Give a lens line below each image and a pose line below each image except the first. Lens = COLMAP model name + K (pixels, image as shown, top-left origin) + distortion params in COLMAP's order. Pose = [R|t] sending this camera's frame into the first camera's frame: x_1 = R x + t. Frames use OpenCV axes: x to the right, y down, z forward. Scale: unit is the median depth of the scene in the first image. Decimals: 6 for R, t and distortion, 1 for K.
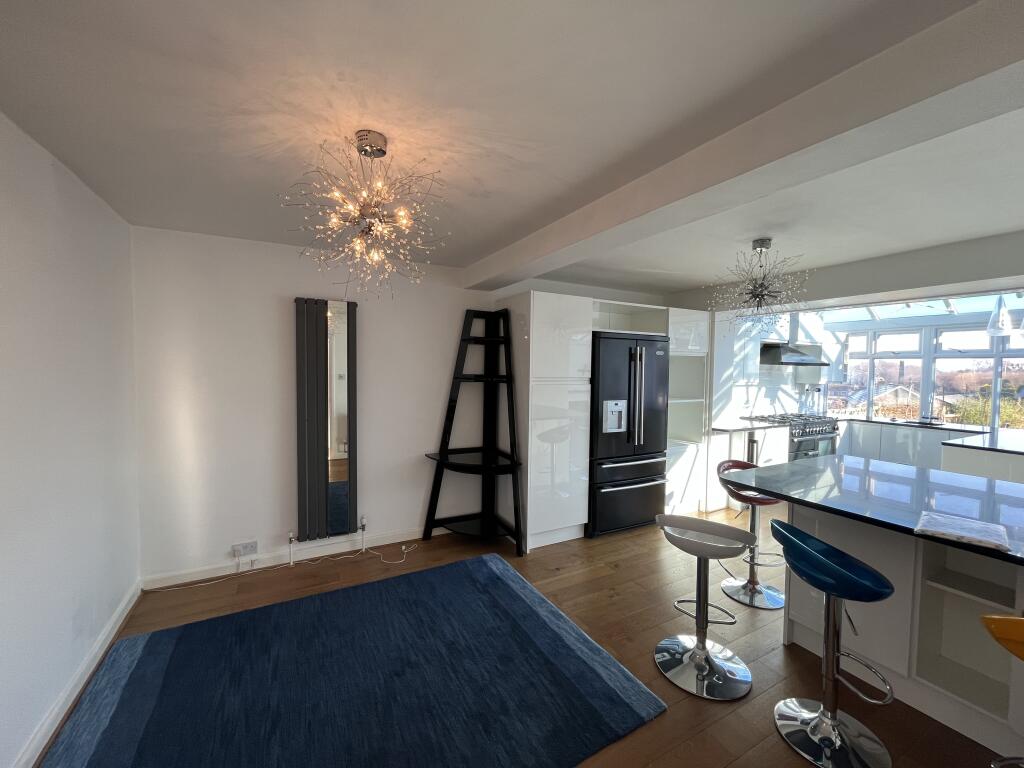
lens RADIAL K [[415.4, 0, 508.0], [0, 415.4, 381.4], [0, 0, 1]] dist [-0.003335, -0.000722]
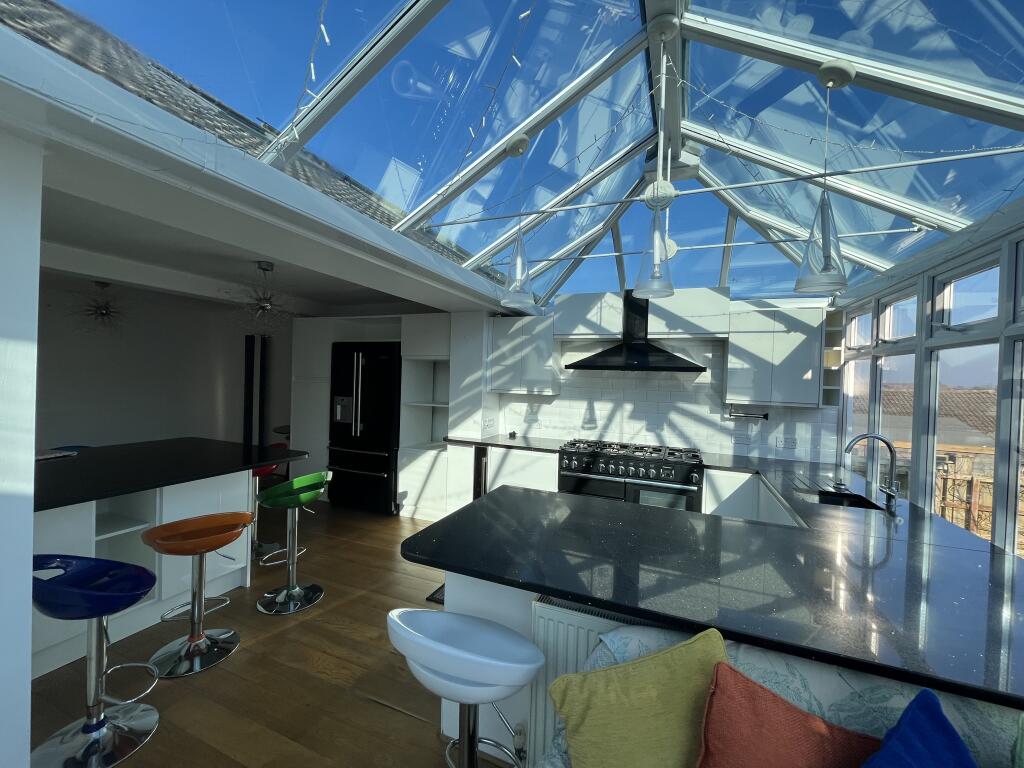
lens RADIAL K [[415.4, 0, 509.5], [0, 415.4, 385.8], [0, 0, 1]] dist [-0.003335, -0.000722]
pose [[0.635997, 0.016185, -0.771521, 1.031498], [-0.052606, 0.998364, -0.022421, 0.010401], [0.769896, 0.054847, 0.635808, 0.404541]]
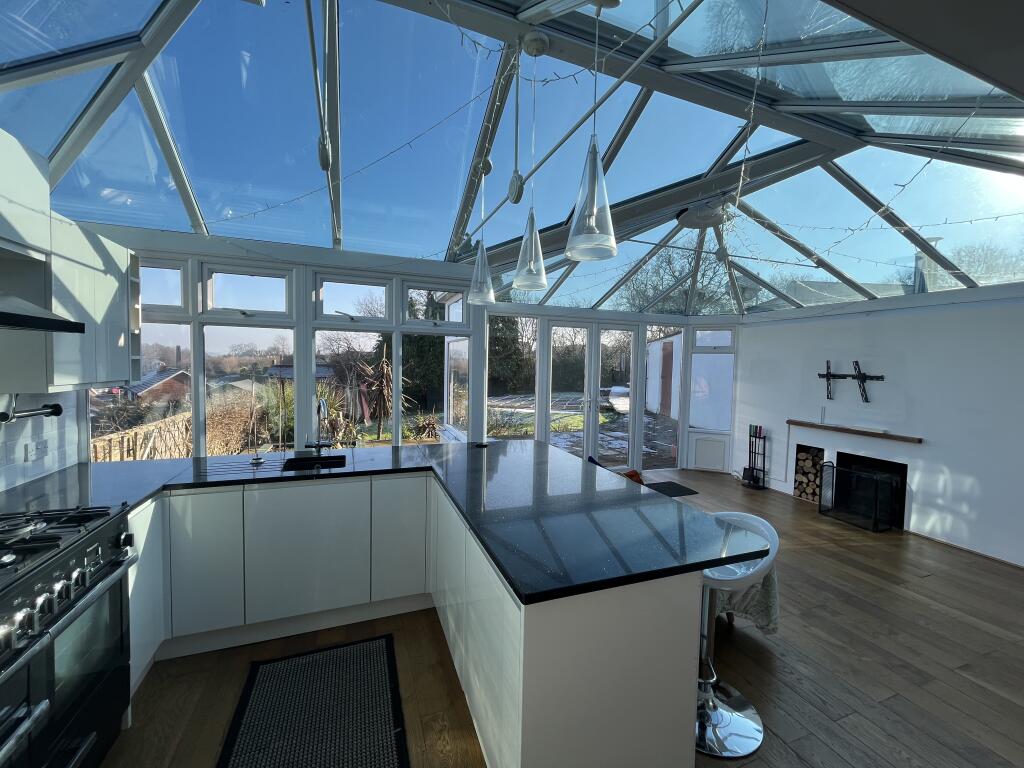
lens RADIAL K [[415.4, 0, 510.9], [0, 415.4, 382.3], [0, 0, 1]] dist [-0.003335, -0.000722]
pose [[0.129462, -0.057007, 0.989944, 0.516593], [0.017921, 0.998317, 0.055146, -0.013028], [-0.991422, 0.010601, 0.130266, 0.654138]]
